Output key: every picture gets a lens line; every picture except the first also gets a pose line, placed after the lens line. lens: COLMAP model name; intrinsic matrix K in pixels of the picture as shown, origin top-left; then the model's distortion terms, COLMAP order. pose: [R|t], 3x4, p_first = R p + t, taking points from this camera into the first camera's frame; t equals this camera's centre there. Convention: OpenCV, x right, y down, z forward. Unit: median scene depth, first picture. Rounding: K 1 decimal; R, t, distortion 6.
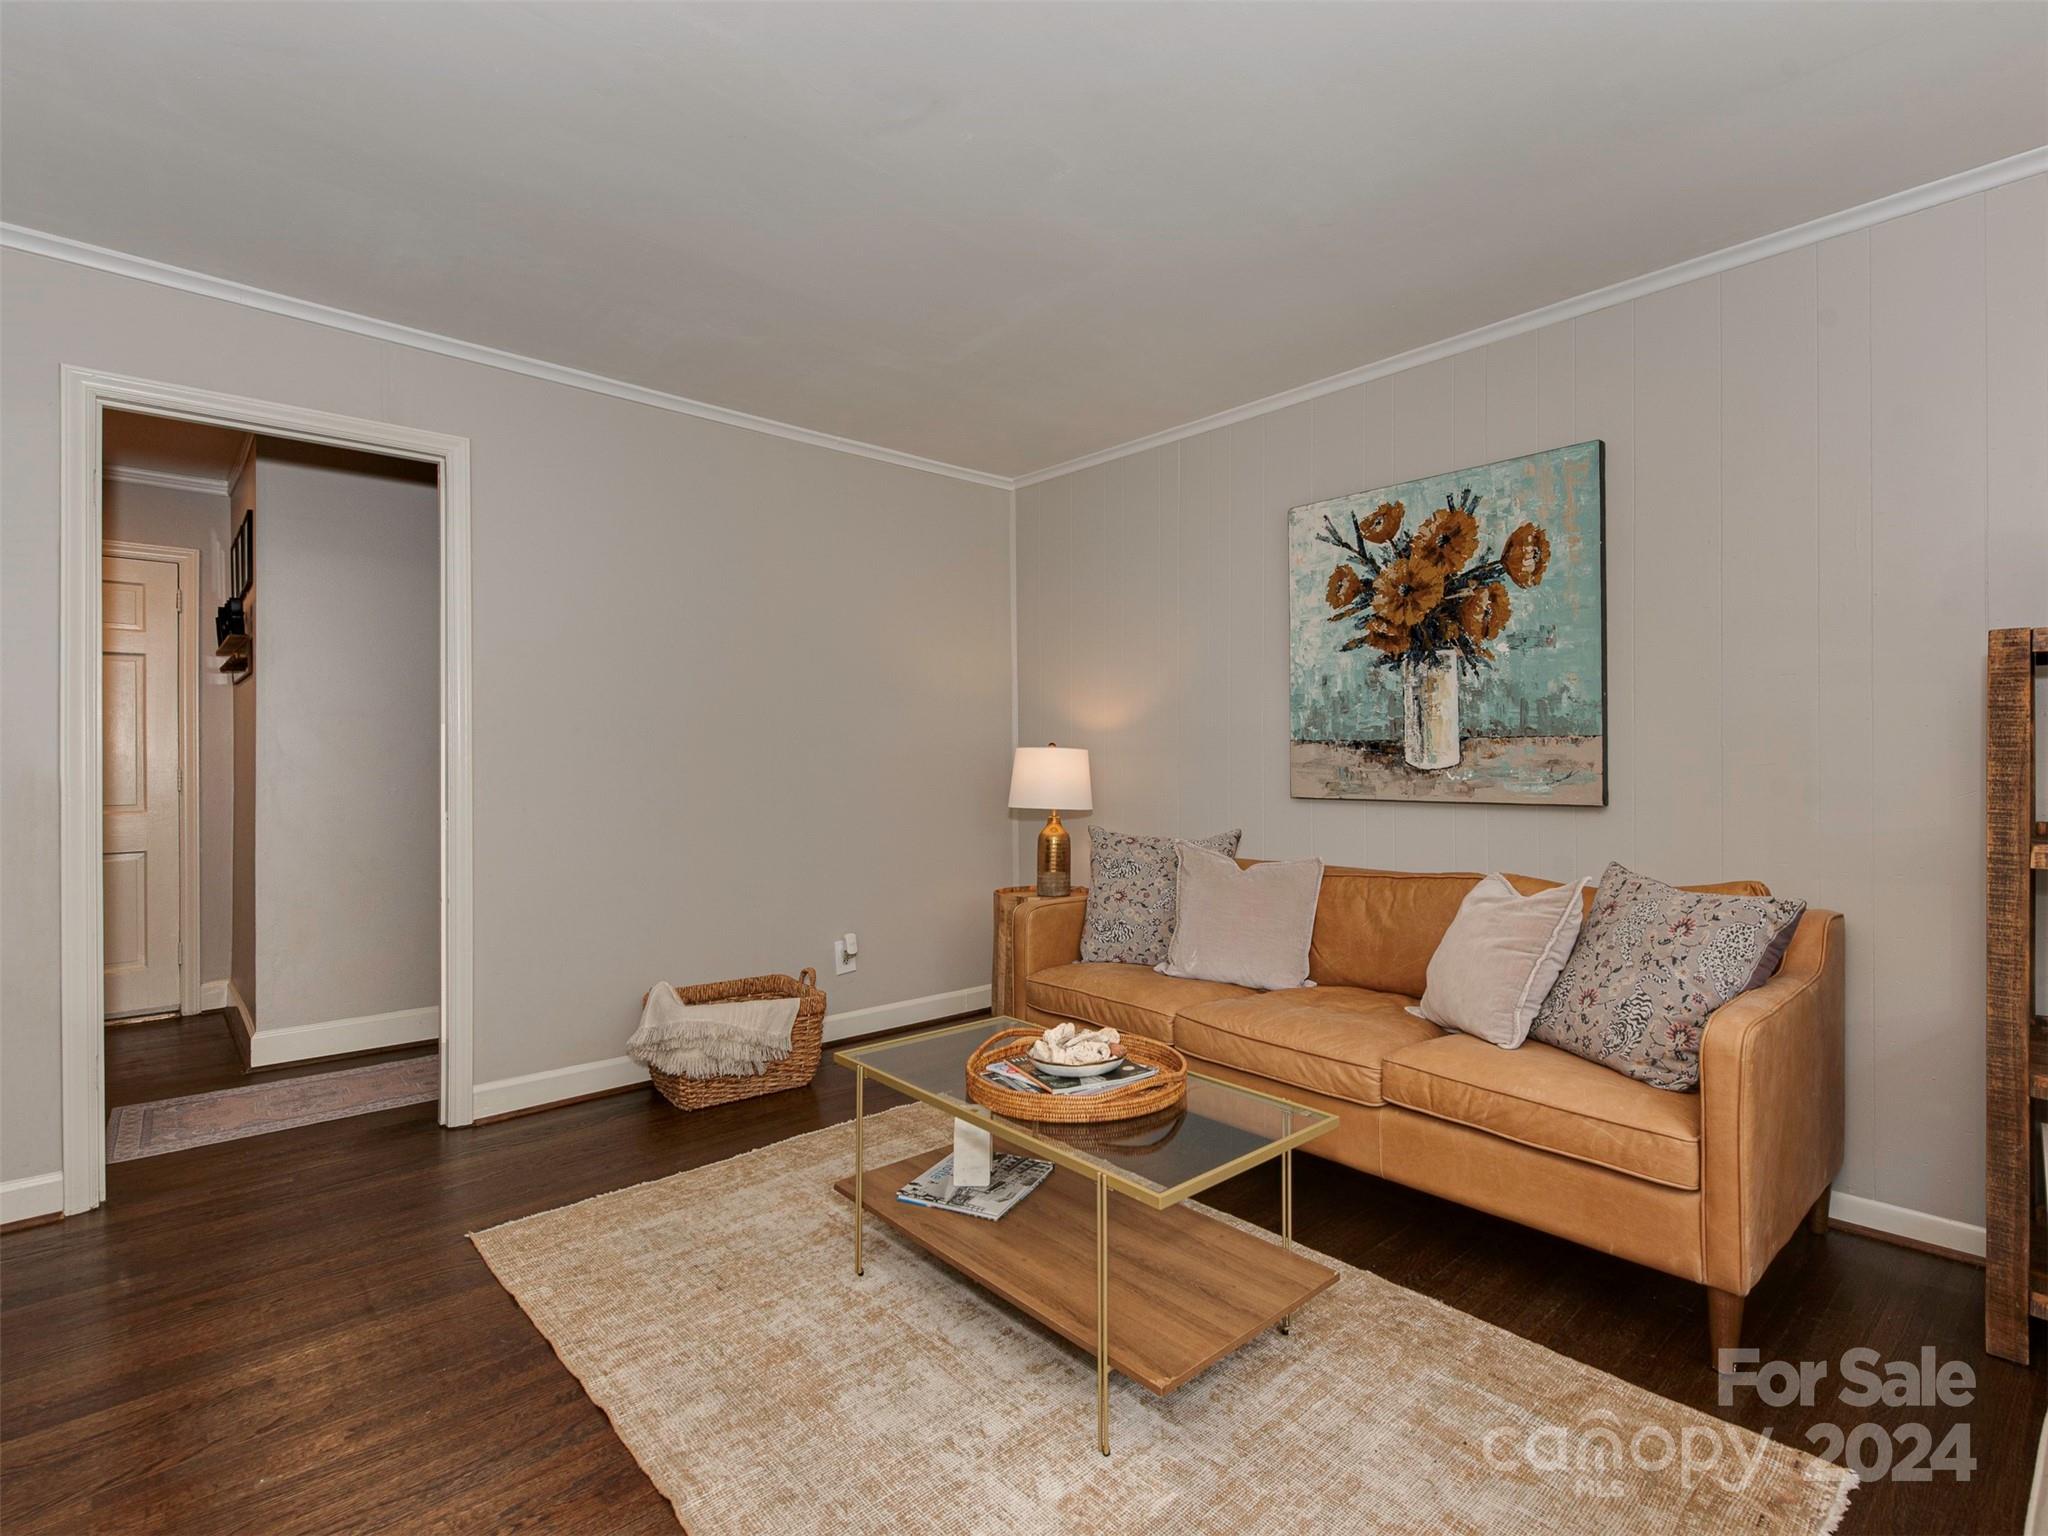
lens RADIAL K [[982.2, 0, 1023.5], [0, 982.2, 753.6], [0, 0, 1]] dist [-0.009503, 0.000277]
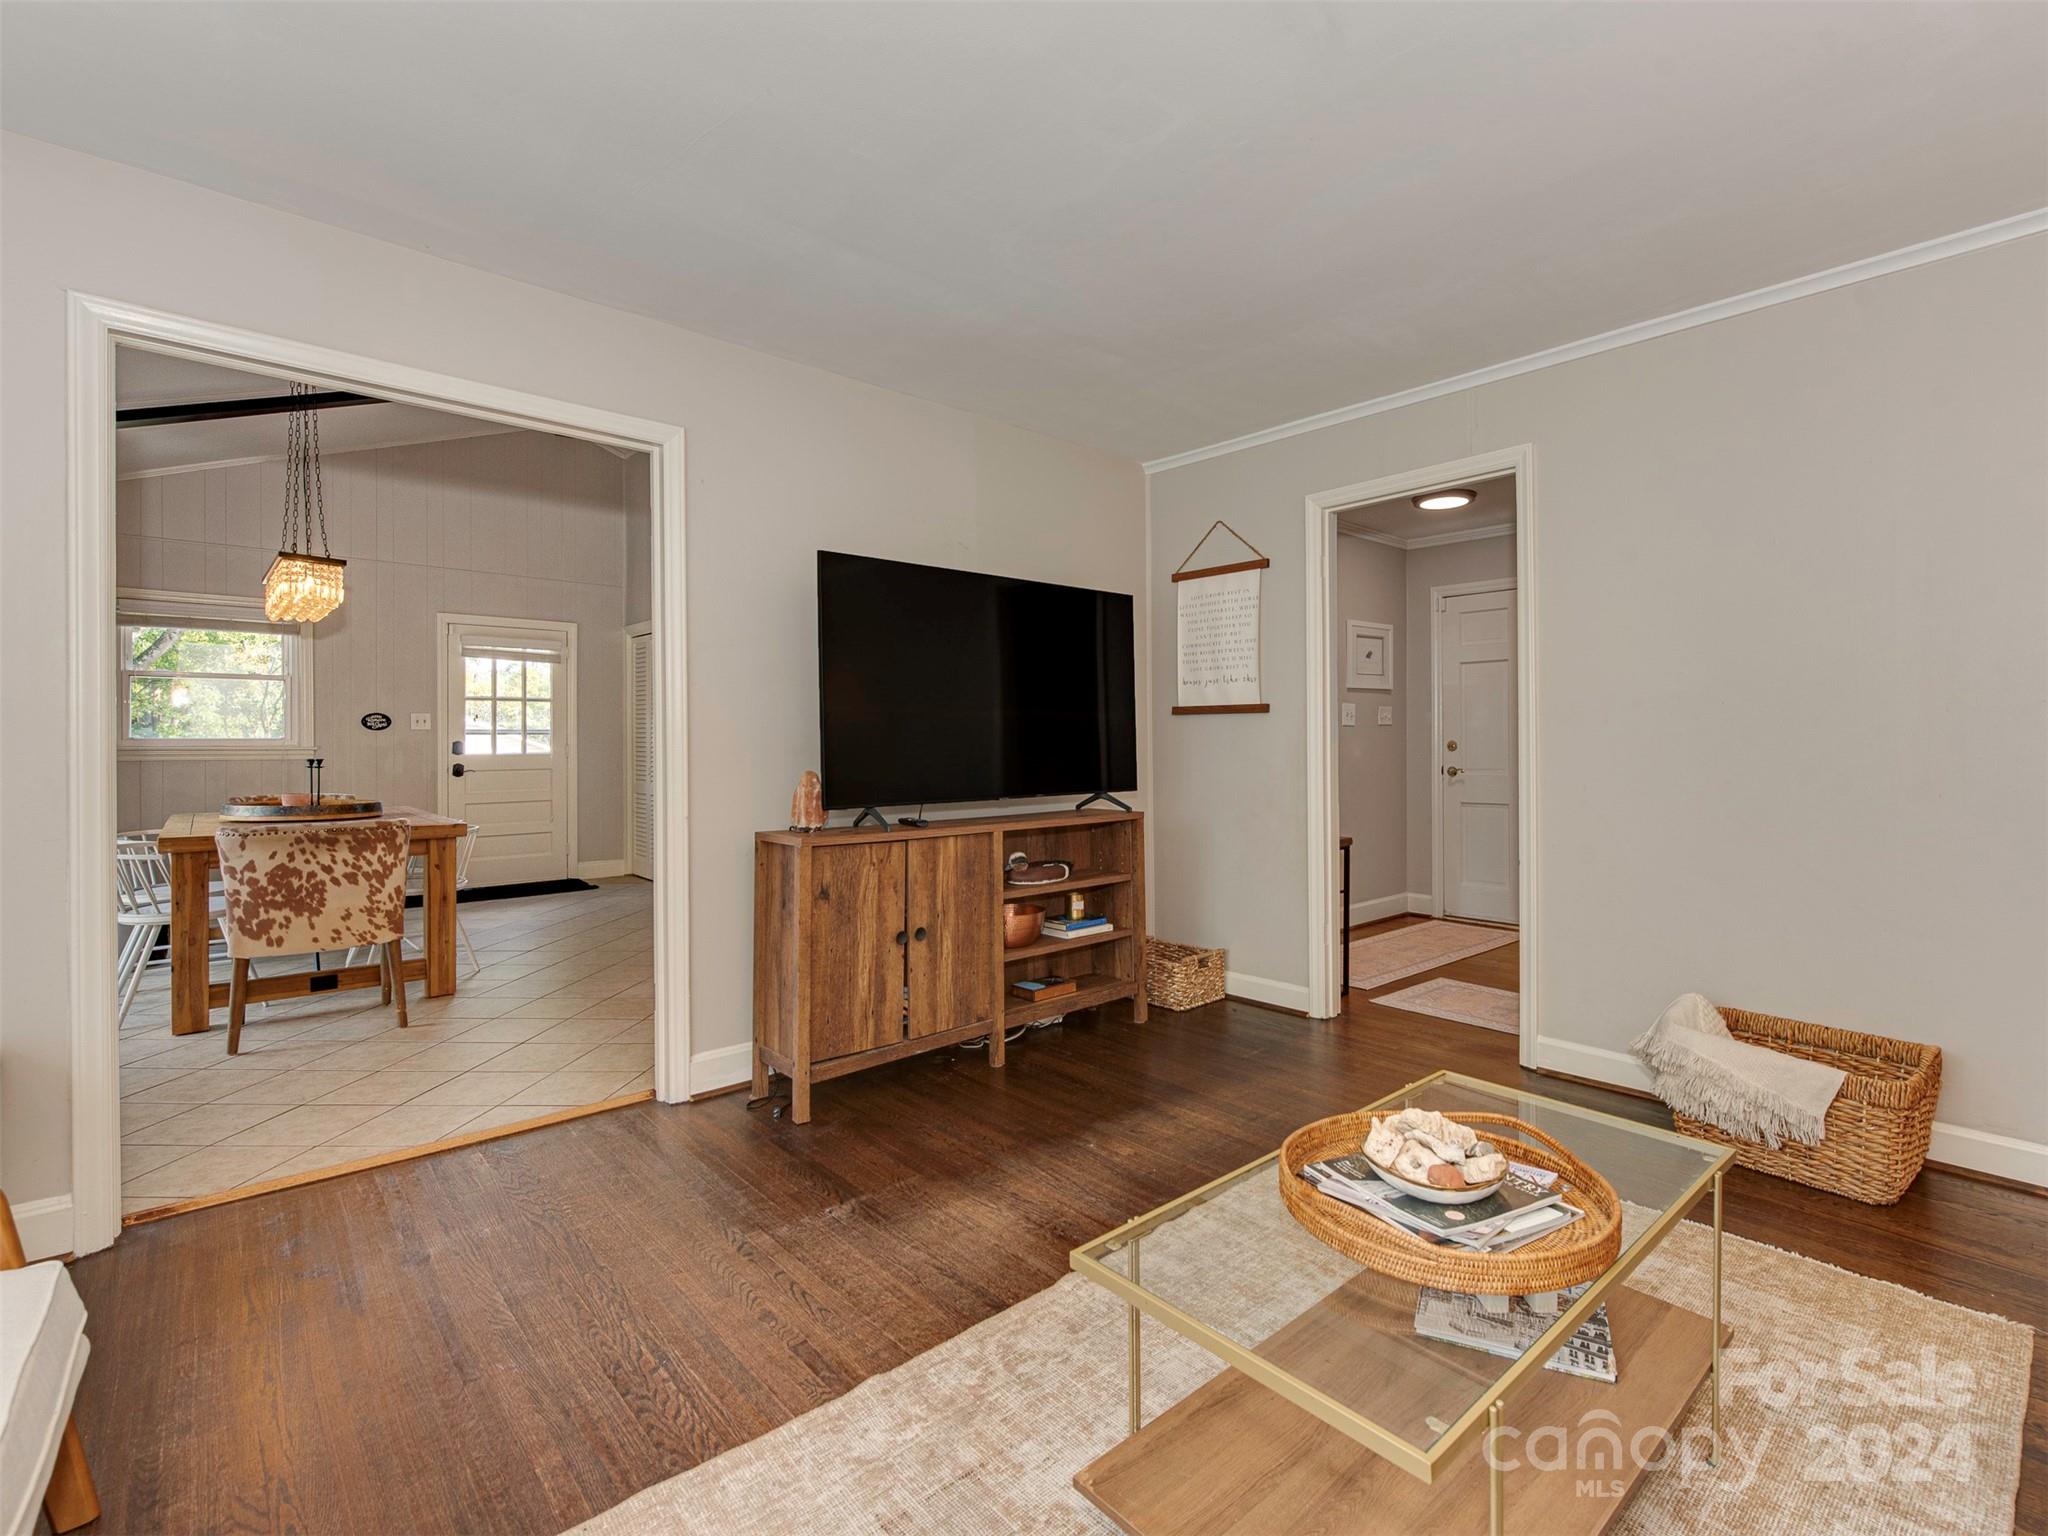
lens RADIAL K [[943.2, 0, 1074.0], [0, 943.2, 739.8], [0, 0, 1]] dist [-0.000536, -0.000483]
pose [[0.011828, 0.002197, -0.999928, 0.451292], [0.014663, 0.999890, 0.002370, 0.007936], [0.999823, -0.014690, 0.011795, 0.475925]]
